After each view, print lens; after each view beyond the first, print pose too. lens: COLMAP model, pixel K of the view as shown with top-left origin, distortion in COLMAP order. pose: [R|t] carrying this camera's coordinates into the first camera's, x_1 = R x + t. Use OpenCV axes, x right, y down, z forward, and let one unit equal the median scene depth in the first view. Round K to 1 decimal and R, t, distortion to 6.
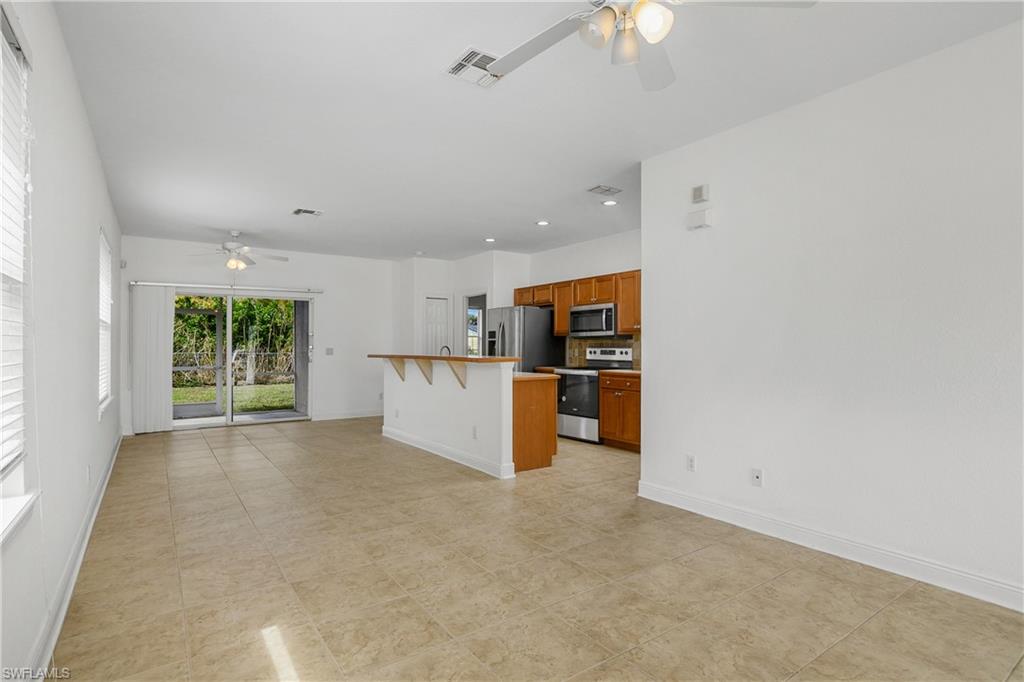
lens RADIAL K [[511.3, 0, 502.6], [0, 511.3, 350.7], [0, 0, 1]] dist [-0.026669, 0.008259]
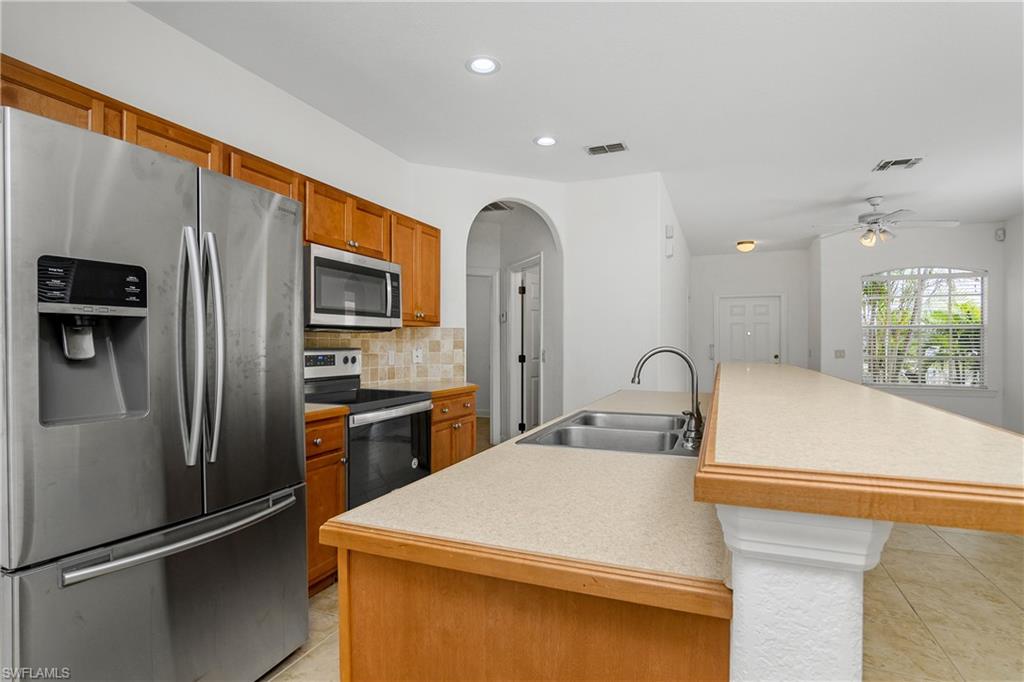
lens RADIAL K [[511.3, 0, 511.0], [0, 511.3, 349.6], [0, 0, 1]] dist [-0.026669, 0.008259]
pose [[-0.541668, -0.008598, 0.840549, -0.310761], [0.007994, 0.999850, 0.015379, -0.013895], [-0.840555, 0.015050, -0.541517, 1.261457]]
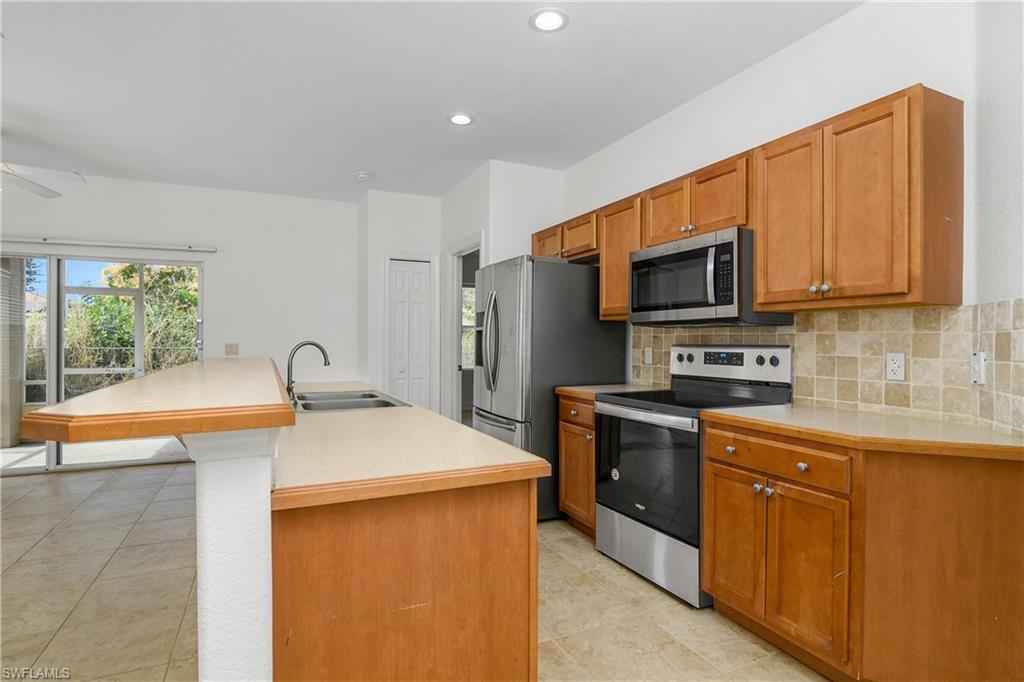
lens RADIAL K [[511.3, 0, 504.3], [0, 511.3, 344.0], [0, 0, 1]] dist [-0.026669, 0.008259]
pose [[0.985924, 0.004647, -0.167132, 0.114880], [-0.004822, 0.999988, -0.000638, -0.008230], [0.167127, 0.001434, 0.985934, 0.643519]]
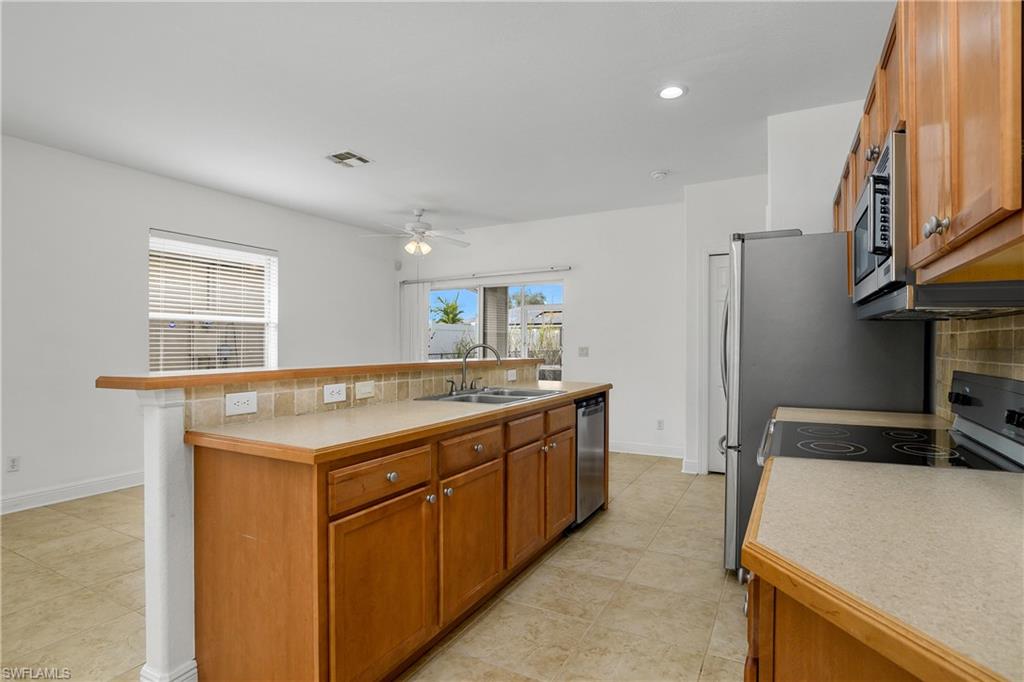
lens RADIAL K [[511.3, 0, 508.4], [0, 511.3, 339.4], [0, 0, 1]] dist [-0.026669, 0.008259]
pose [[0.464909, -0.003480, -0.885351, 0.332769], [-0.010691, 0.999897, -0.009544, -0.009773], [0.885294, 0.013903, 0.464824, 0.814779]]
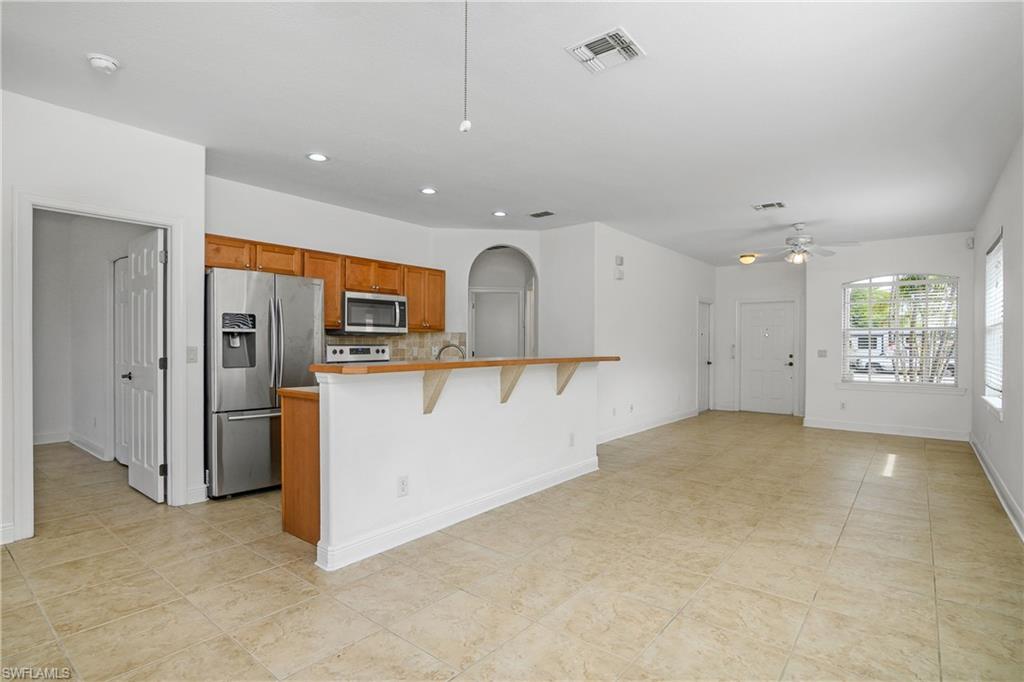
lens RADIAL K [[511.3, 0, 509.3], [0, 511.3, 341.4], [0, 0, 1]] dist [-0.026669, 0.008259]
pose [[-0.281336, 0.003228, 0.959604, -0.755002], [0.003861, 0.999990, -0.002232, -0.011568], [-0.959602, 0.003078, -0.281346, 1.144031]]
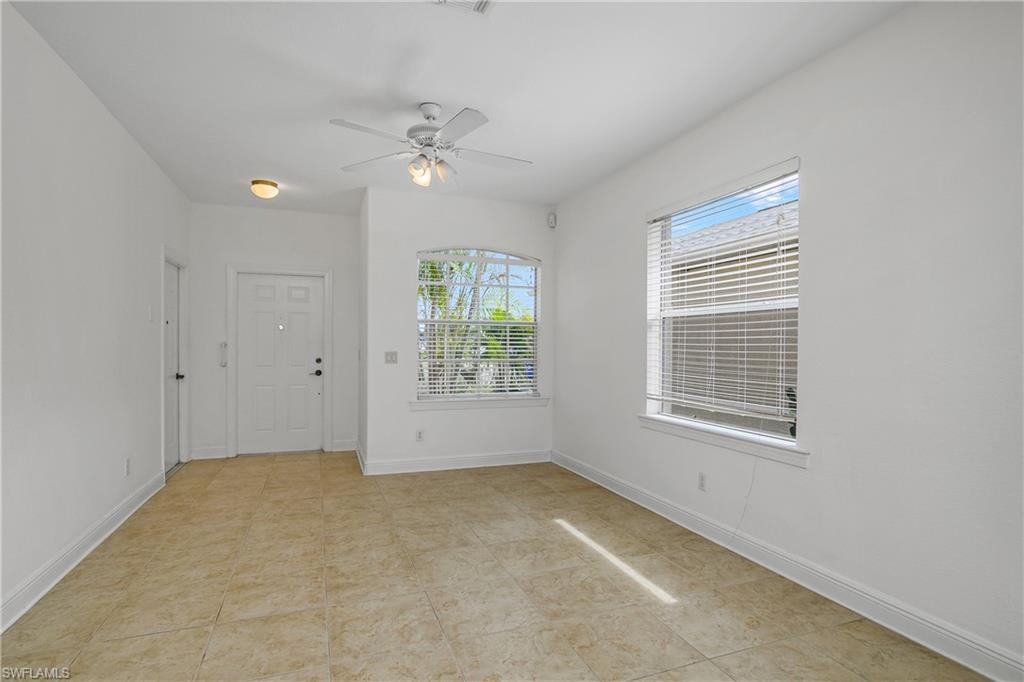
lens RADIAL K [[511.3, 0, 498.8], [0, 511.3, 350.9], [0, 0, 1]] dist [-0.026669, 0.008259]
pose [[-0.967246, -0.010538, 0.253623, -0.131802], [-0.005233, 0.999753, 0.021584, -0.009453], [-0.253788, 0.019549, -0.967062, 0.779534]]
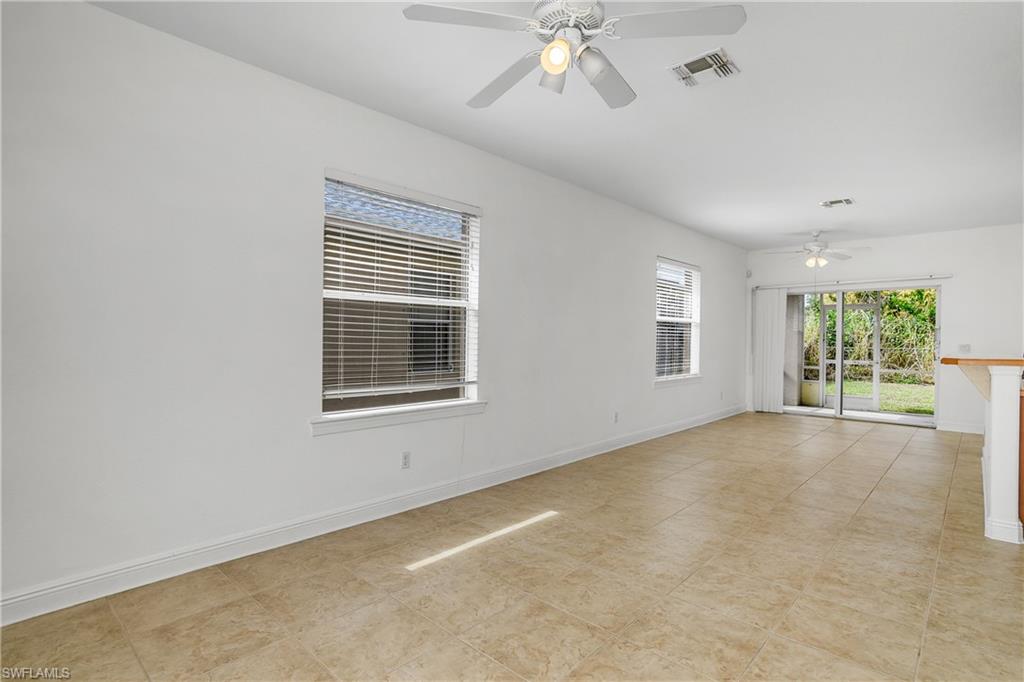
lens RADIAL K [[511.3, 0, 516.7], [0, 511.3, 339.3], [0, 0, 1]] dist [-0.026669, 0.008259]
pose [[0.222704, 0.006845, -0.974862, 0.392367], [-0.019831, 0.999800, 0.002490, -0.000329], [0.974684, 0.018778, 0.222795, 0.184903]]
